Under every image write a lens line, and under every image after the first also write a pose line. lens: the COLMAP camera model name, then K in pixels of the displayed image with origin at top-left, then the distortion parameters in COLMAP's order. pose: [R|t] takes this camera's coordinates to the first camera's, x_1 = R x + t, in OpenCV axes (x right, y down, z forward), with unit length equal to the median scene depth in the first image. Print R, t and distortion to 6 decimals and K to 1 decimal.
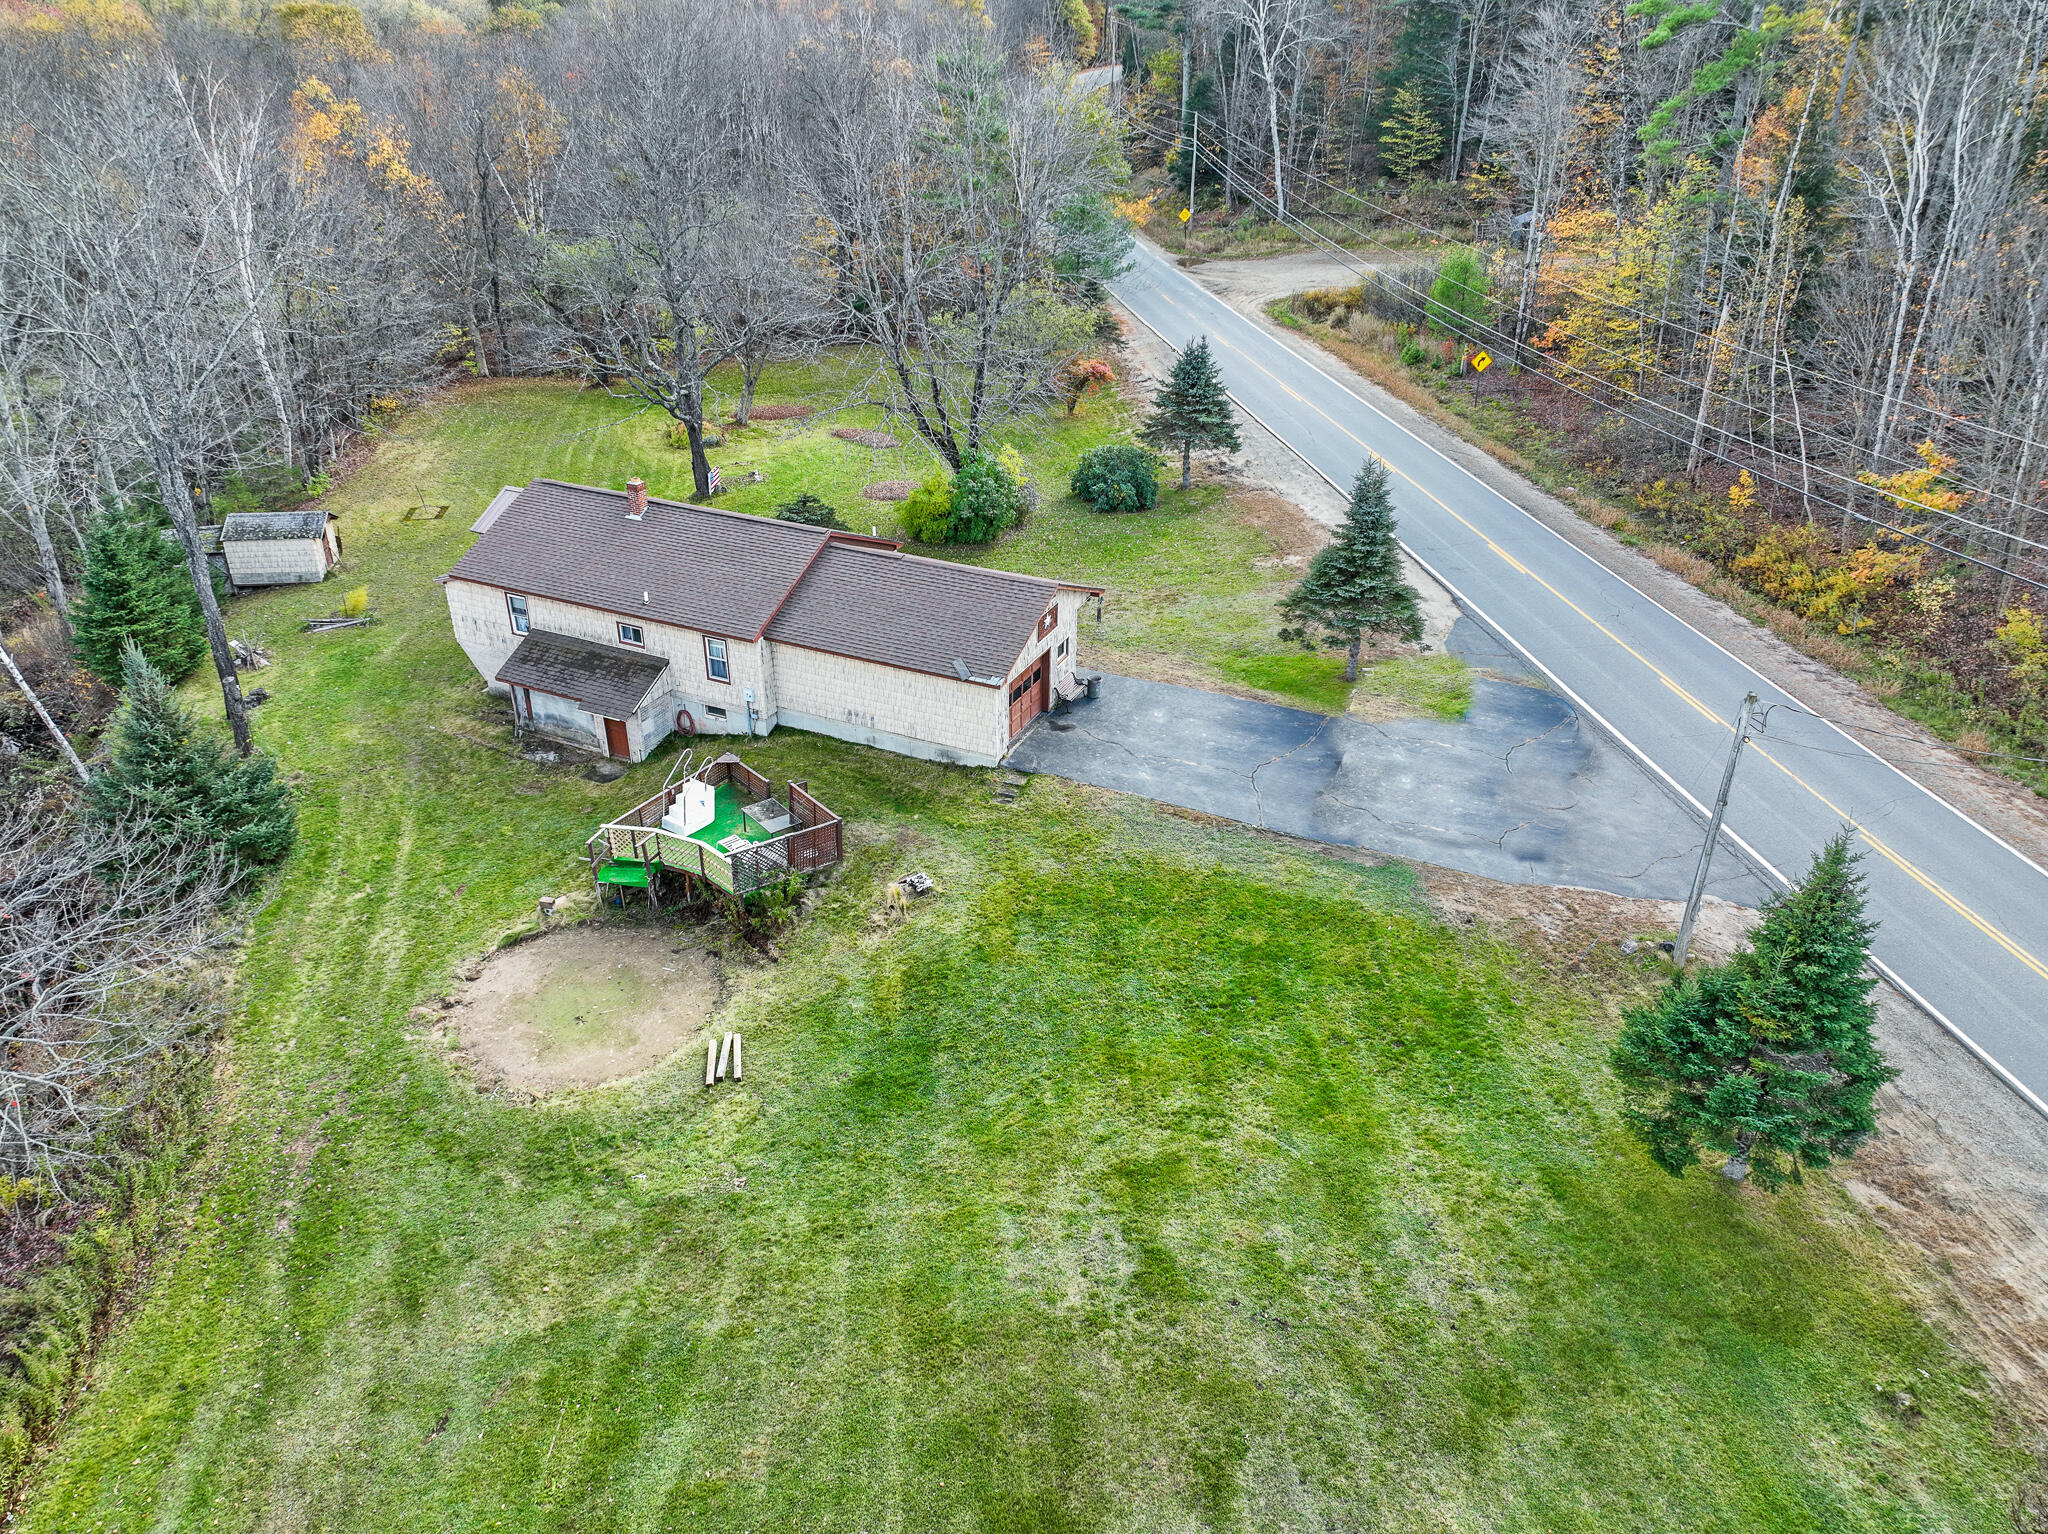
lens RADIAL K [[1429.4, 0, 1024.0], [0, 1429.4, 767.0], [0, 0, 1]] dist [0.003731, -0.001985]
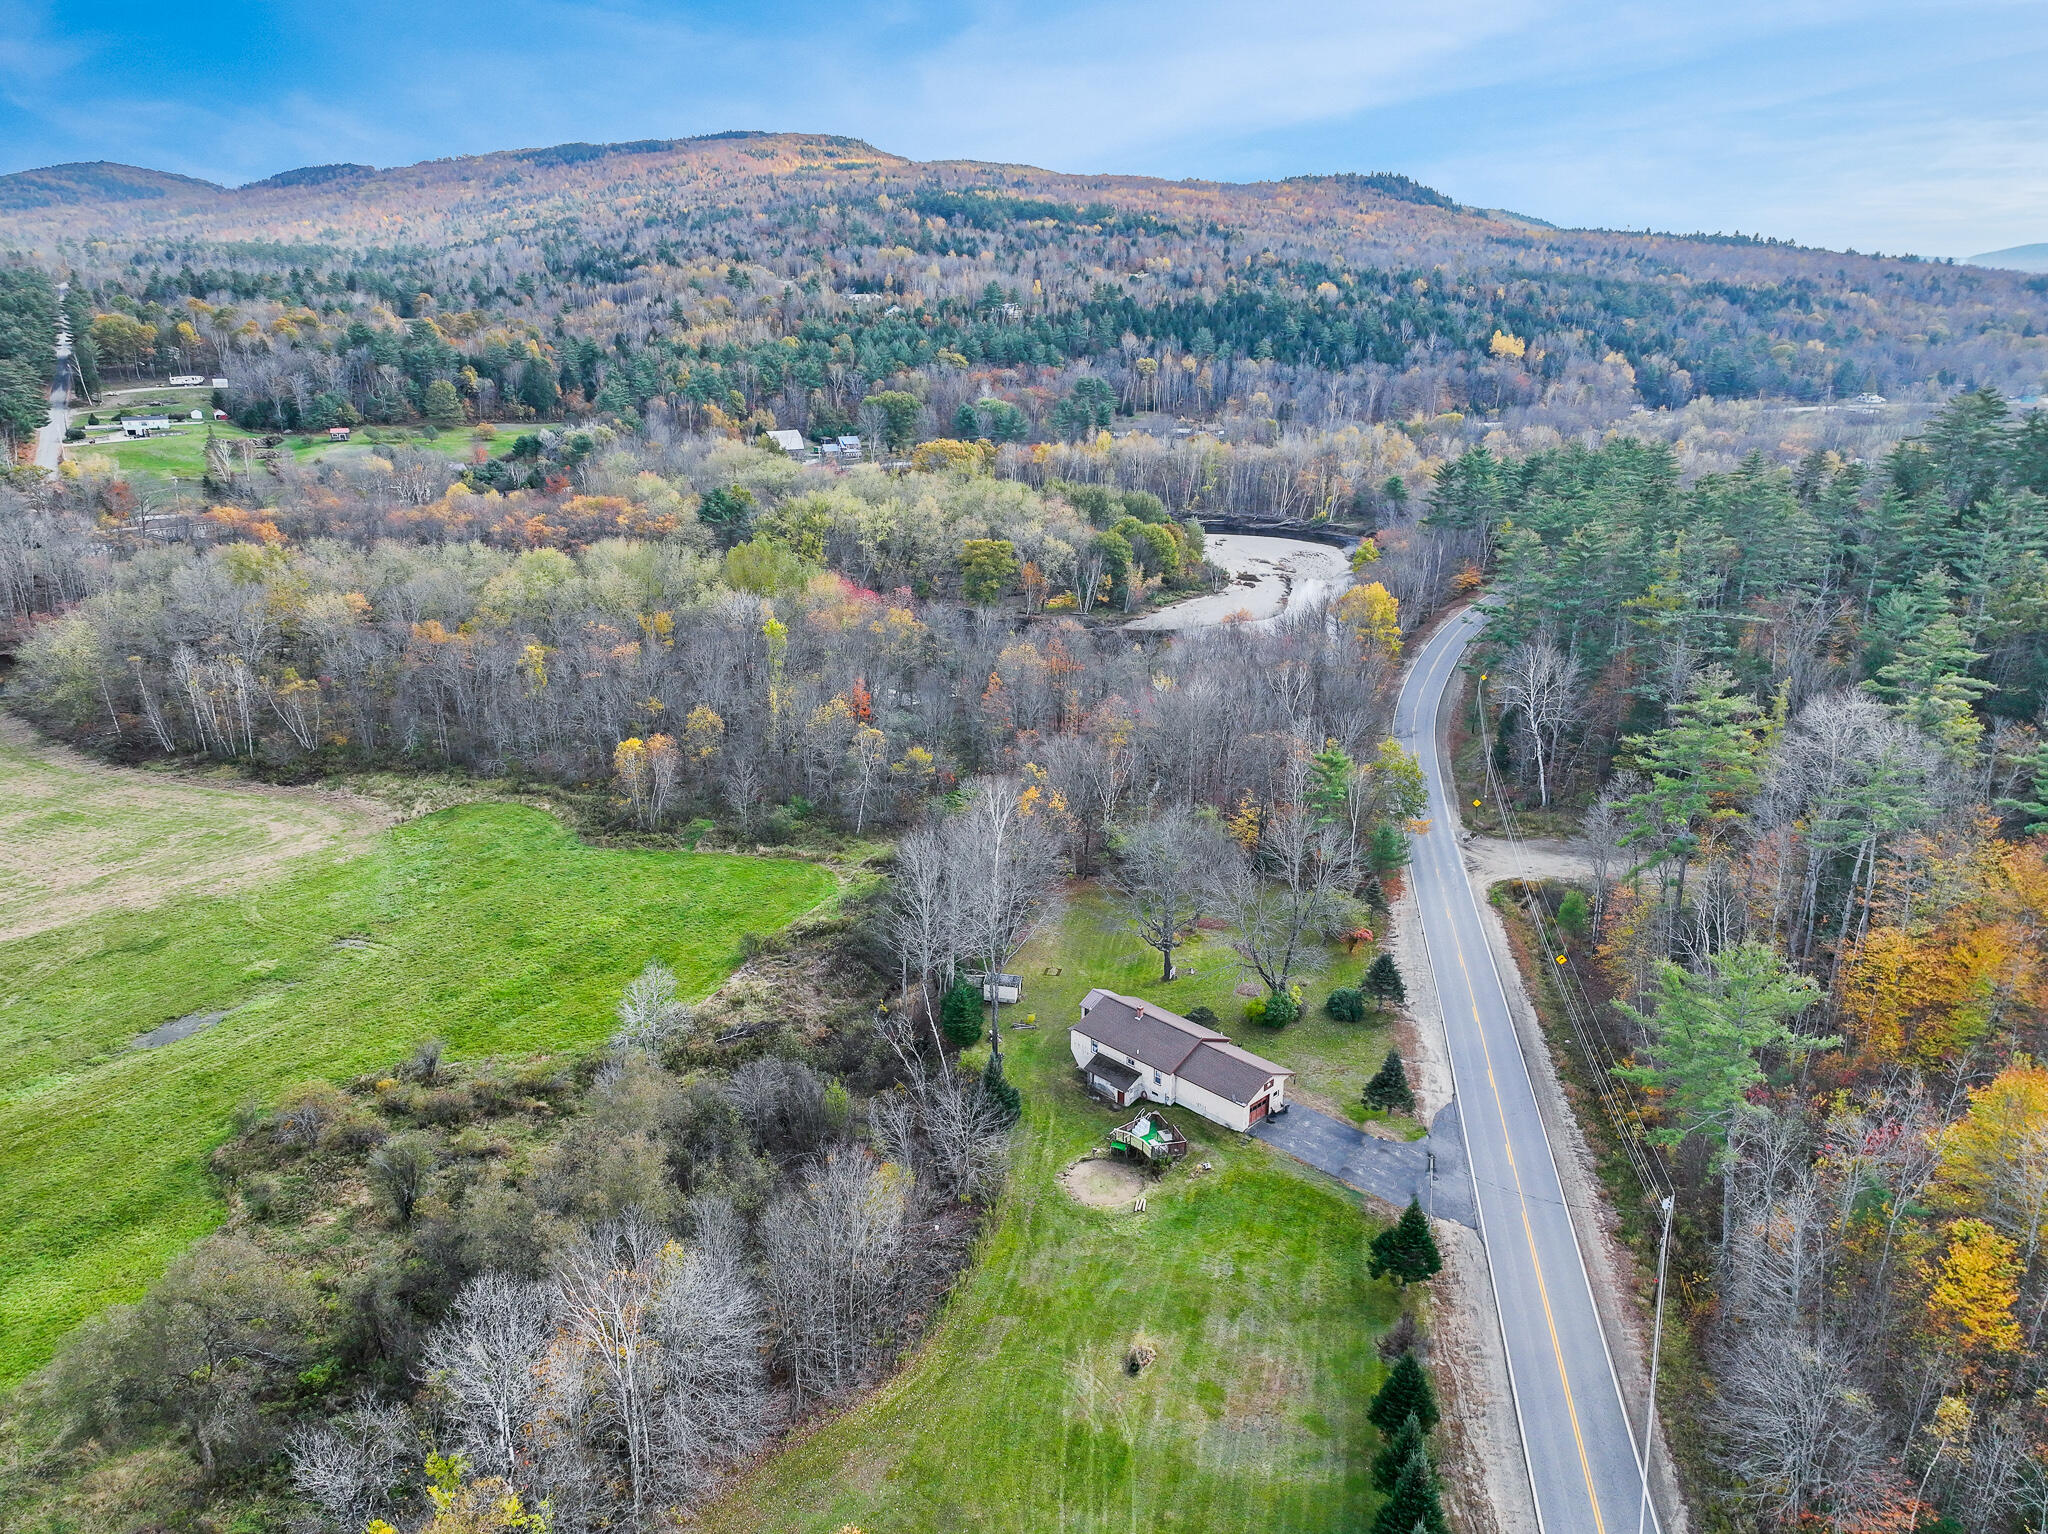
lens RADIAL K [[1429.4, 0, 1024.0], [0, 1429.4, 767.0], [0, 0, 1]] dist [0.003731, -0.001985]
pose [[0.938786, 0.103734, -0.328513, 0.440629], [-0.164752, 0.972660, -0.163673, -0.173003], [0.302553, 0.207777, 0.930210, -2.014193]]
